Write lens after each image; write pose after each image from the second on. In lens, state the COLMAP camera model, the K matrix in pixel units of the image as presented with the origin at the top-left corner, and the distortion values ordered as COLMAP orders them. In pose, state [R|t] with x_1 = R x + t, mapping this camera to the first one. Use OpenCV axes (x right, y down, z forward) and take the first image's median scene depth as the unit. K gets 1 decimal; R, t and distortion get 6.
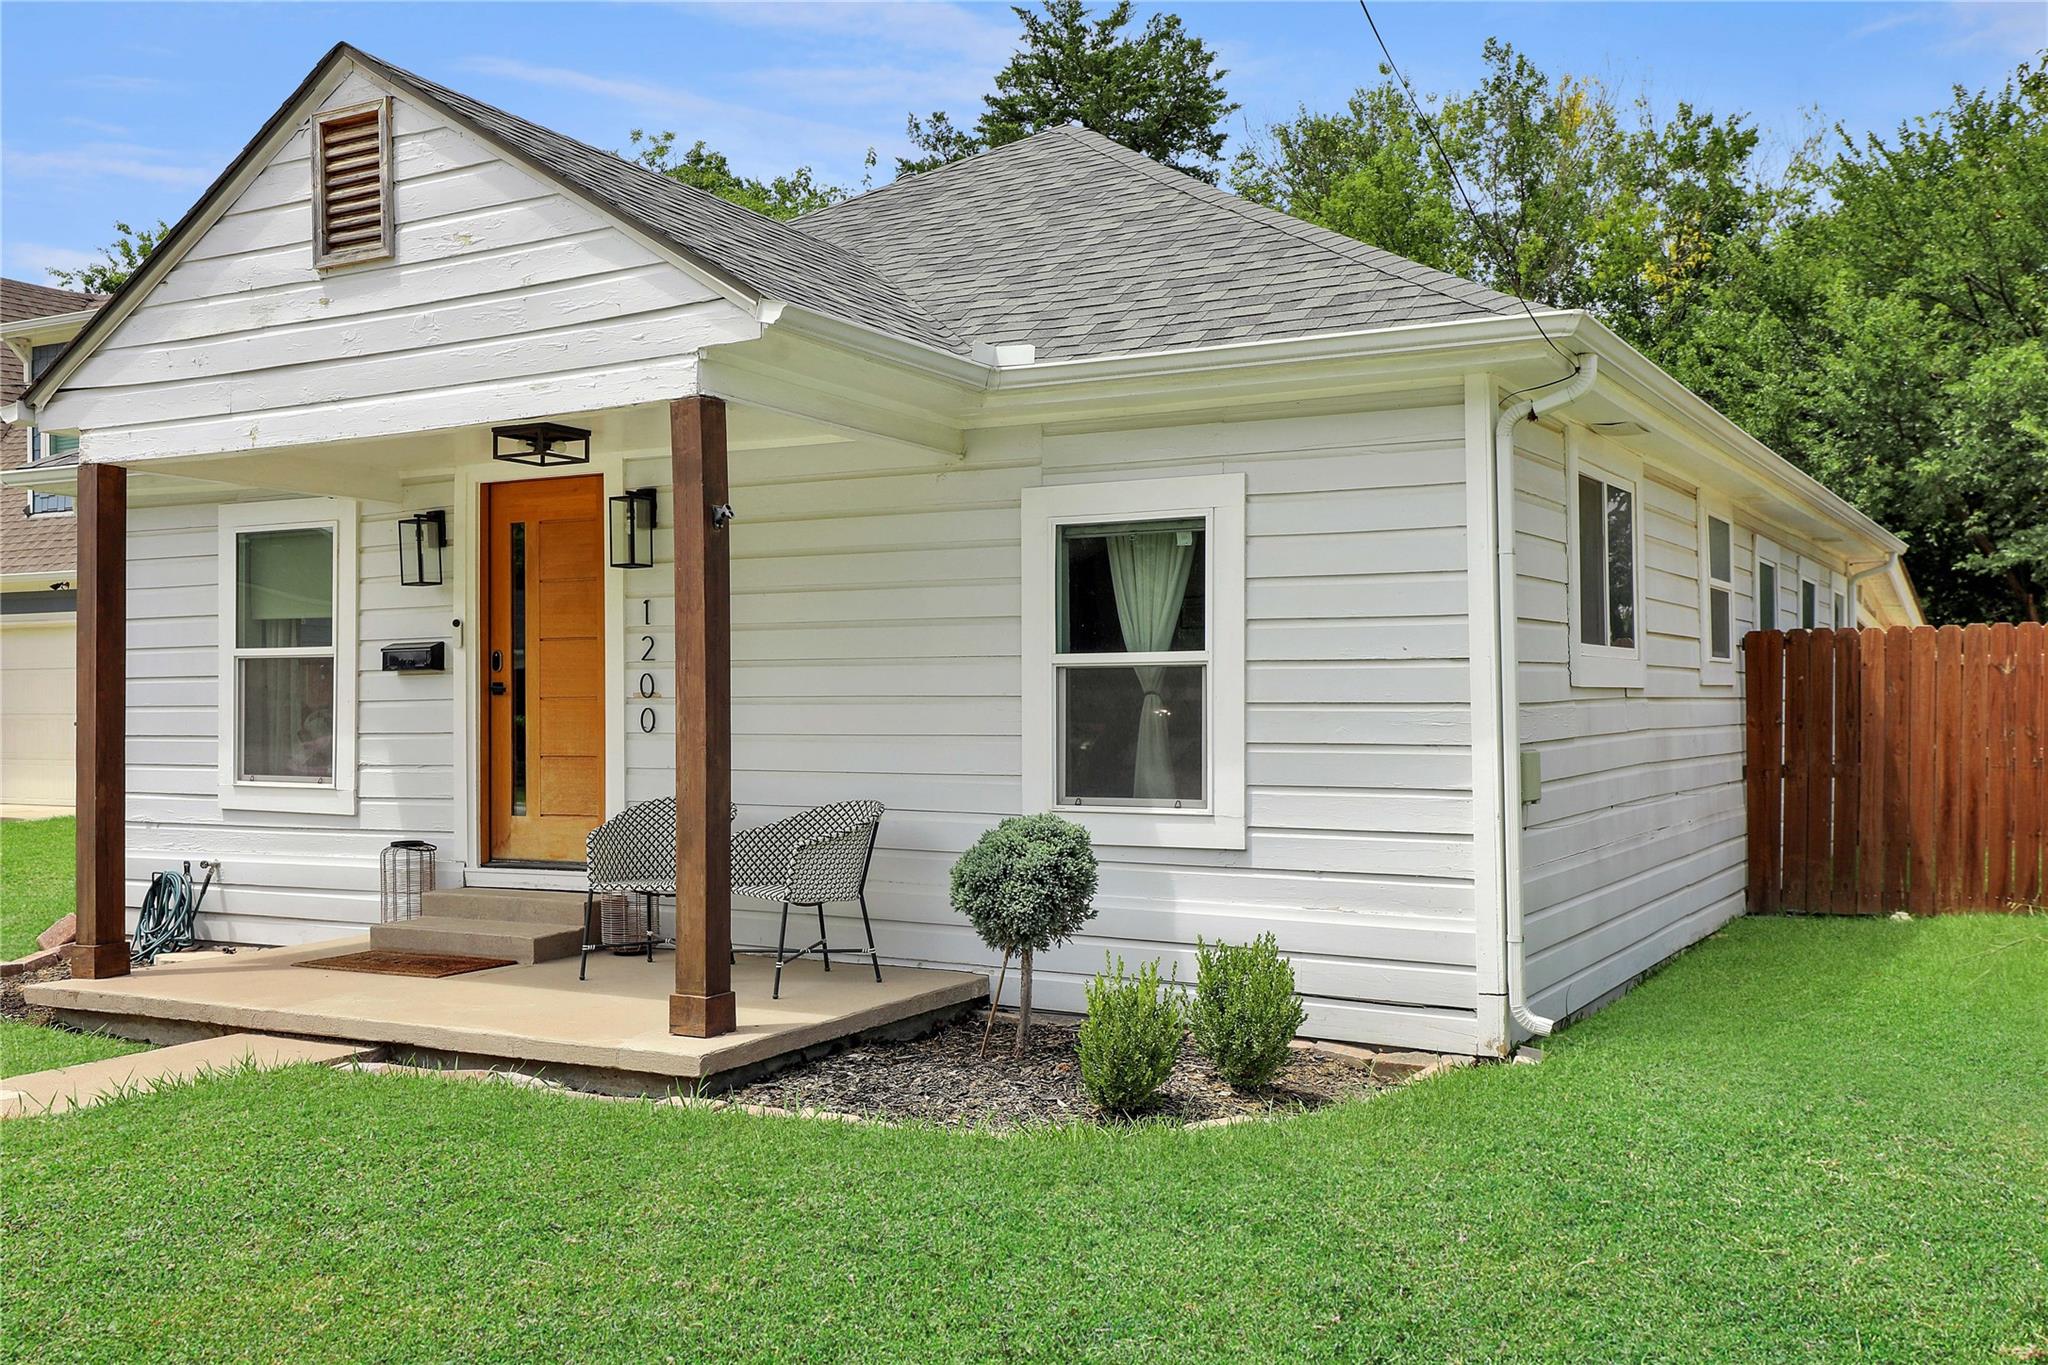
lens RADIAL K [[1839.5, 0, 1028.4], [0, 1839.5, 691.5], [0, 0, 1]] dist [0.002896, 0.005958]
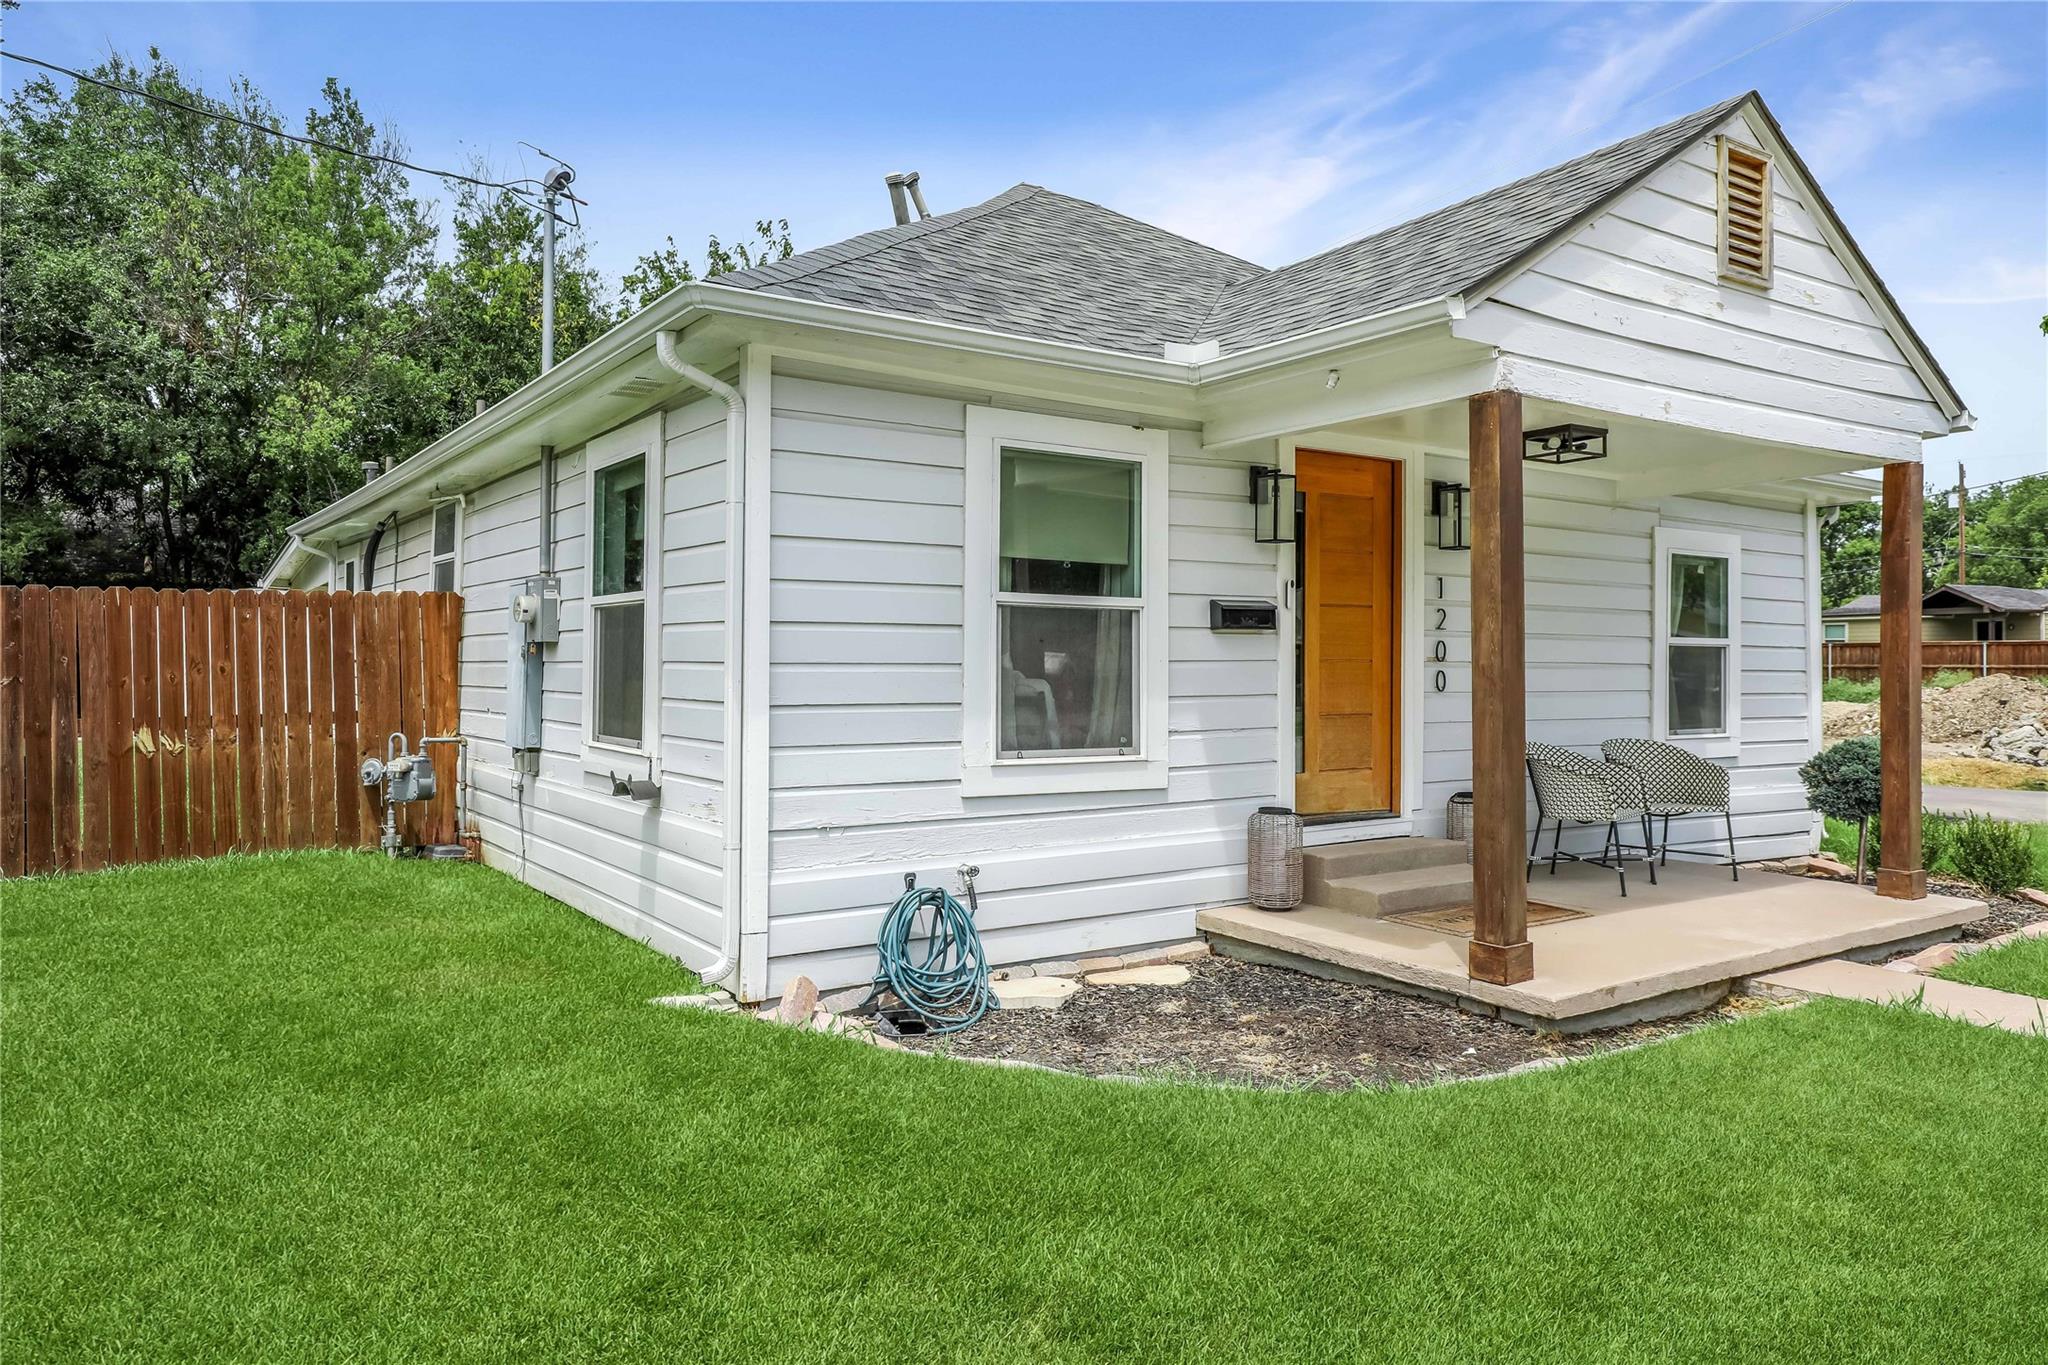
lens RADIAL K [[1422.8, 0, 1028.2], [0, 1422.8, 674.2], [0, 0, 1]] dist [0.003155, 0.001113]
pose [[0.441170, 0.002516, 0.897420, -1.098655], [-0.010936, 0.999937, 0.002573, 0.011407], [-0.897357, -0.010949, 0.441169, 0.812422]]
